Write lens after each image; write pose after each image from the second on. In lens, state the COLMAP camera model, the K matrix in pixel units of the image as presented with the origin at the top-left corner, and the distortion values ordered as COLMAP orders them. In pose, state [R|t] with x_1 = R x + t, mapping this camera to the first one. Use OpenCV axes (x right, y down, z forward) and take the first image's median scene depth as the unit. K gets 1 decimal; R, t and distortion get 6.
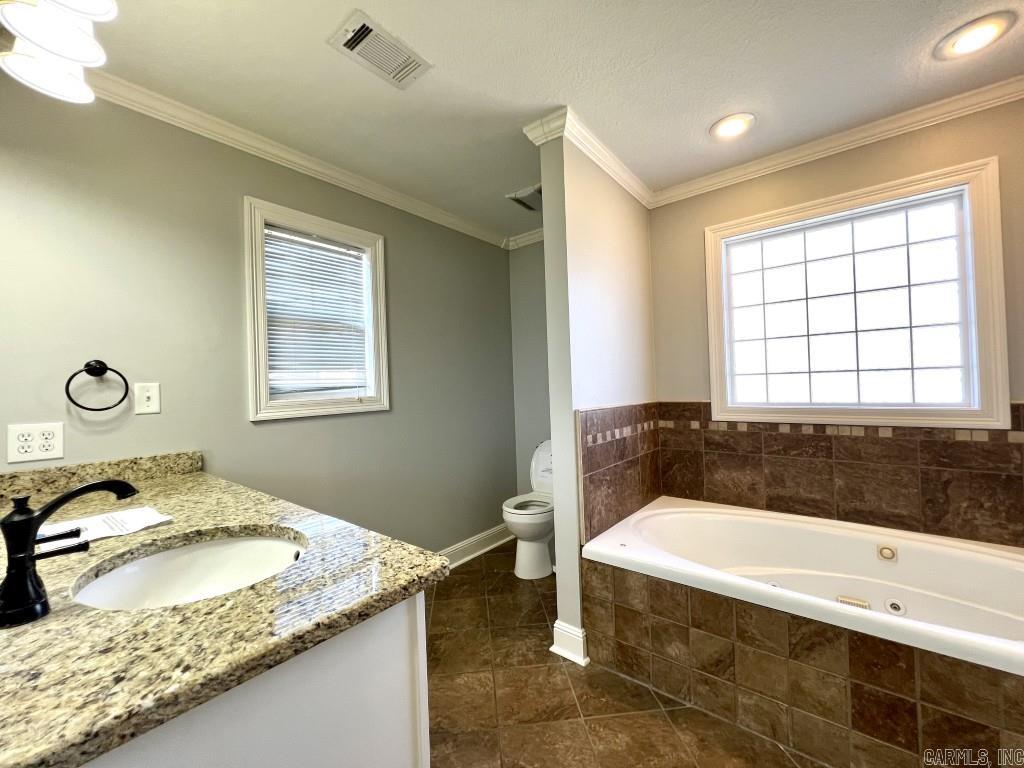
lens RADIAL K [[408.4, 0, 510.0], [0, 408.4, 380.6], [0, 0, 1]] dist [-0.001142, 0.000318]
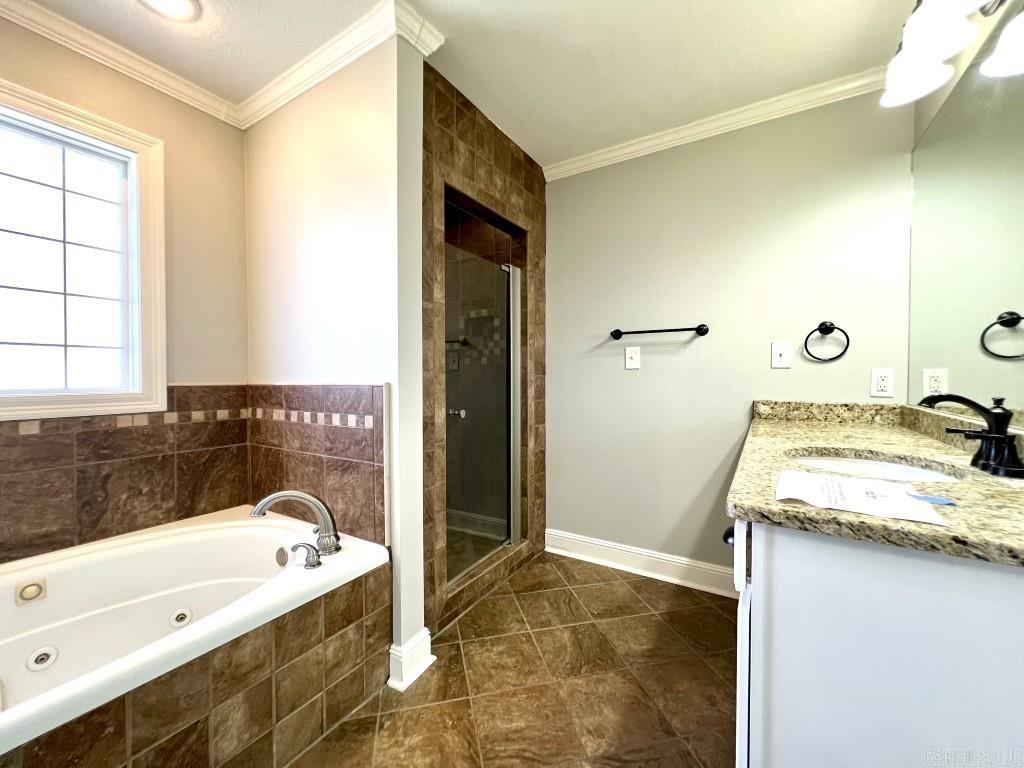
lens RADIAL K [[408.4, 0, 510.0], [0, 408.4, 380.6], [0, 0, 1]] dist [-0.001142, 0.000318]
pose [[-0.122092, 0.013074, 0.992433, 0.082186], [-0.011843, 0.999823, -0.014628, 0.042087], [-0.992448, -0.013540, -0.121916, 0.231448]]
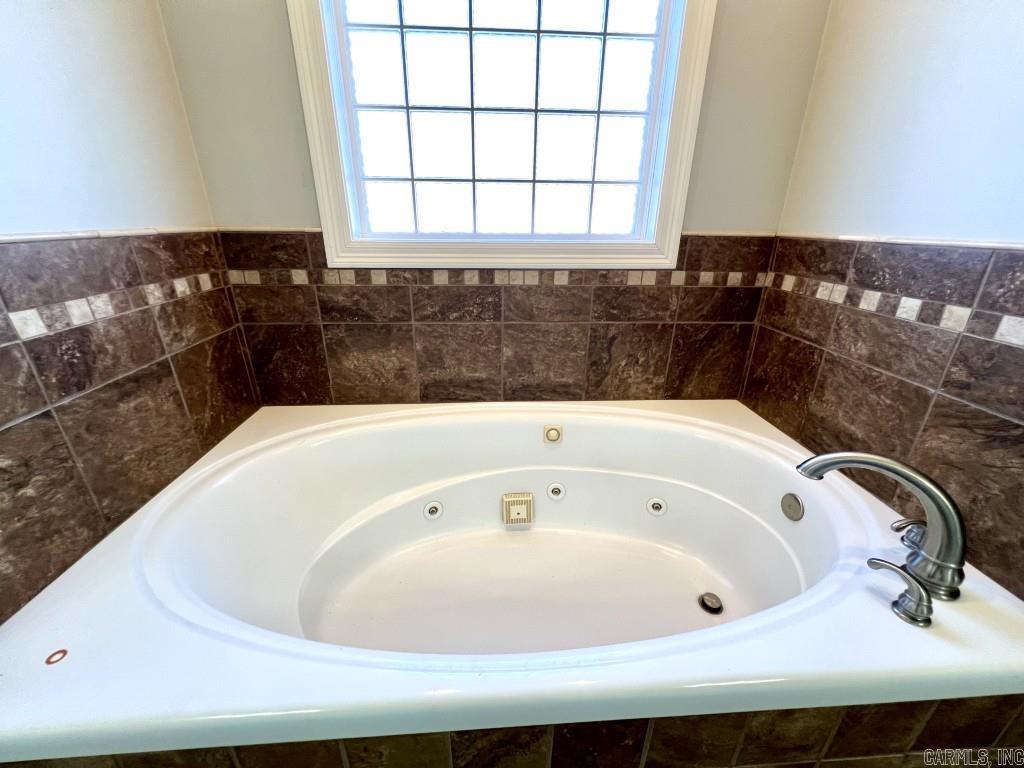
lens RADIAL K [[408.4, 0, 510.0], [0, 408.4, 380.6], [0, 0, 1]] dist [-0.001142, 0.000318]
pose [[0.737068, -0.220756, 0.638747, 0.367350], [-0.038829, 0.929751, 0.366136, 0.036984], [-0.674702, -0.294669, 0.676718, 0.533617]]
